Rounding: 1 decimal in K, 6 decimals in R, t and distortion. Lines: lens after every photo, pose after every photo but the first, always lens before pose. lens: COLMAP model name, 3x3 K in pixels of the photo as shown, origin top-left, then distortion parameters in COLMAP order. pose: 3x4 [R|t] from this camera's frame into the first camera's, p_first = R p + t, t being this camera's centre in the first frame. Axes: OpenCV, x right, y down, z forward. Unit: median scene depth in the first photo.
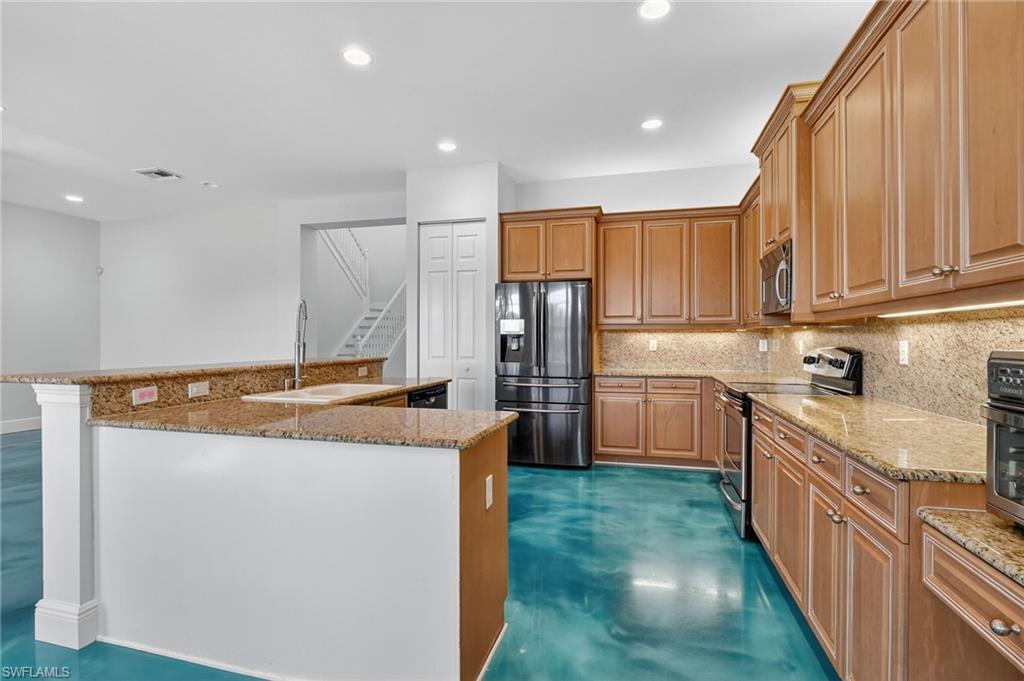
lens RADIAL K [[501.2, 0, 510.1], [0, 501.2, 337.2], [0, 0, 1]] dist [-0.001819, -0.000570]
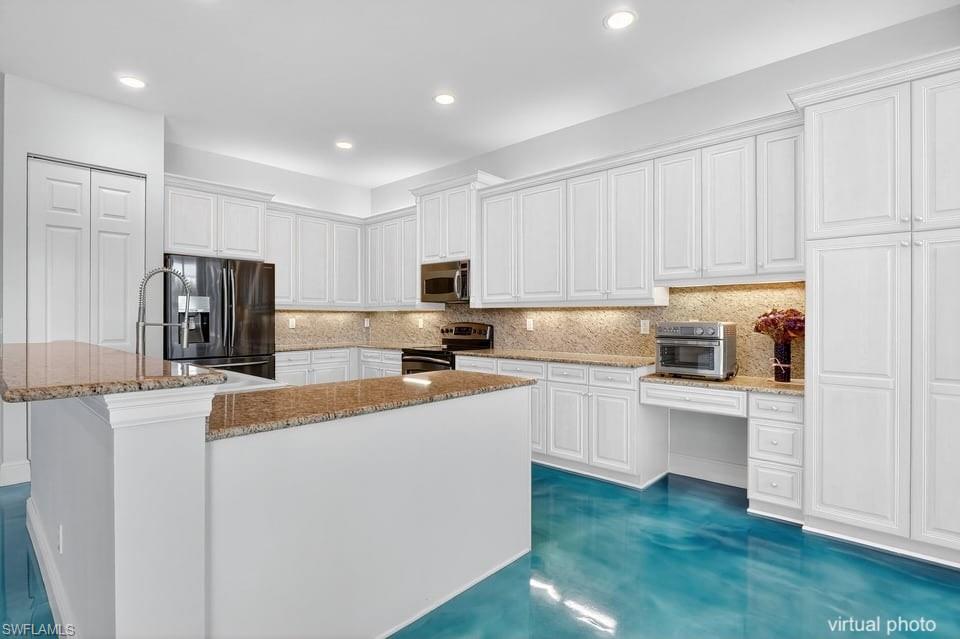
lens RADIAL K [[469.9, 0, 478.2], [0, 469.9, 316.4], [0, 0, 1]] dist [-0.001819, -0.000570]
pose [[0.464691, 0.001902, 0.885471, -0.518864], [-0.004057, 0.999992, -0.000018, -0.001433], [-0.885464, -0.003584, 0.464695, 0.141043]]
